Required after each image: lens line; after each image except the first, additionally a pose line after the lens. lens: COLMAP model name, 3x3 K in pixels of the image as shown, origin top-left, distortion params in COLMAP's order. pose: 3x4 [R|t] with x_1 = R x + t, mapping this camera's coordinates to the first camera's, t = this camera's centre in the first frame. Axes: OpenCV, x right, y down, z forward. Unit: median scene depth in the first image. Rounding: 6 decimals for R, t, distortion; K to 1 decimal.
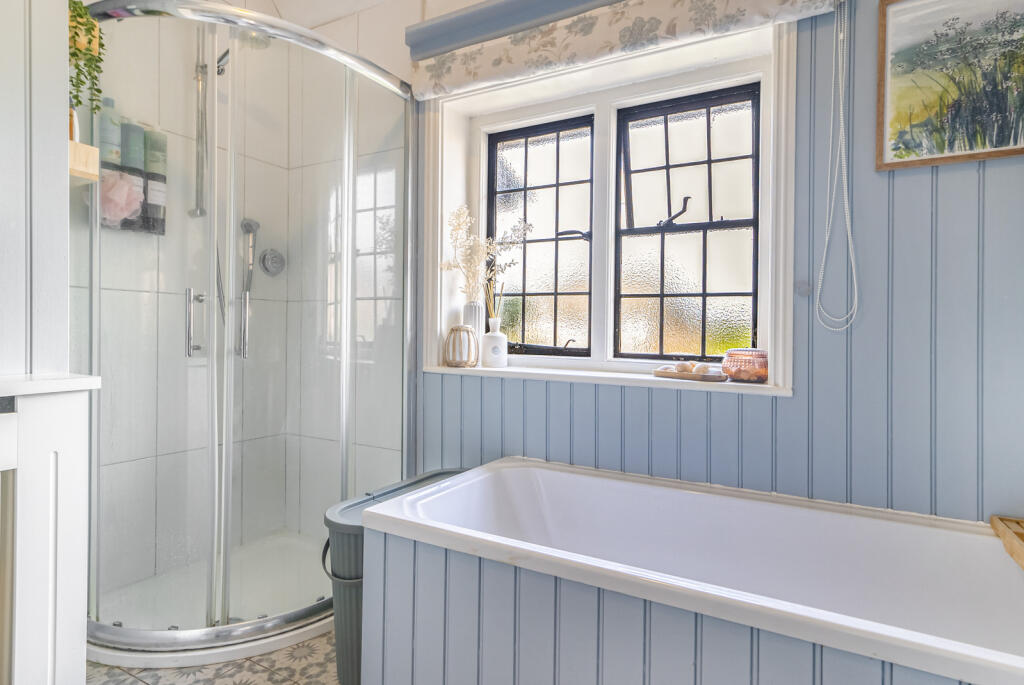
lens RADIAL K [[539.5, 0, 510.0], [0, 539.5, 334.7], [0, 0, 1]] dist [0.006125, 0.002056]
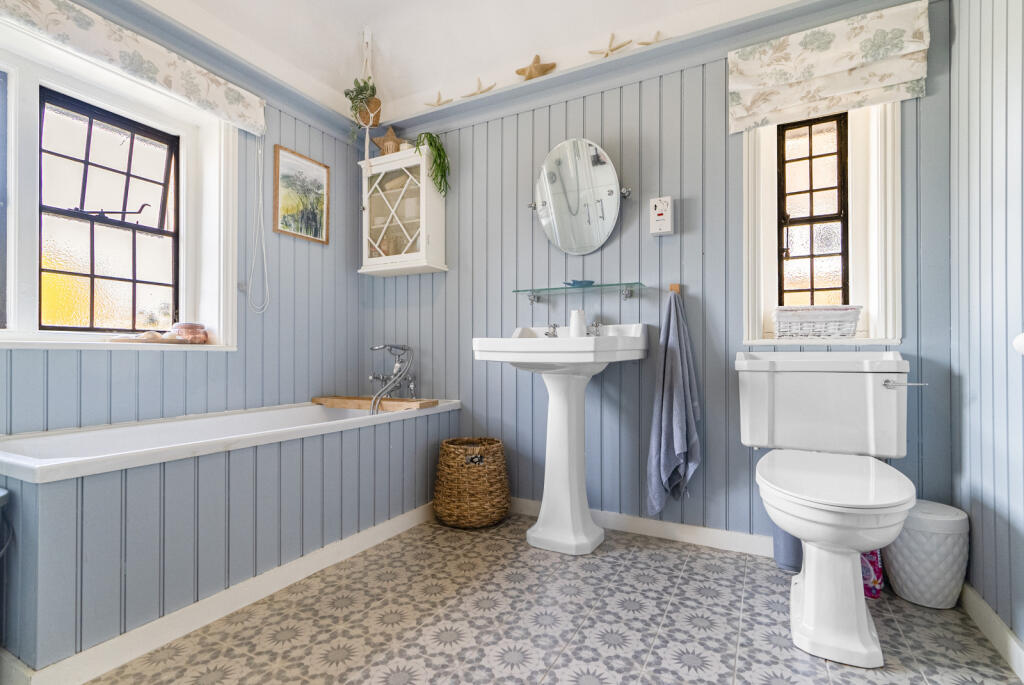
lens RADIAL K [[467.0, 0, 521.0], [0, 467.0, 344.7], [0, 0, 1]] dist [0.002516, 0.000077]
pose [[-0.041253, 0.001319, 0.999148, -0.882127], [0.002606, 0.999996, -0.001213, 0.091001], [-0.999145, 0.002554, -0.041257, 0.165045]]
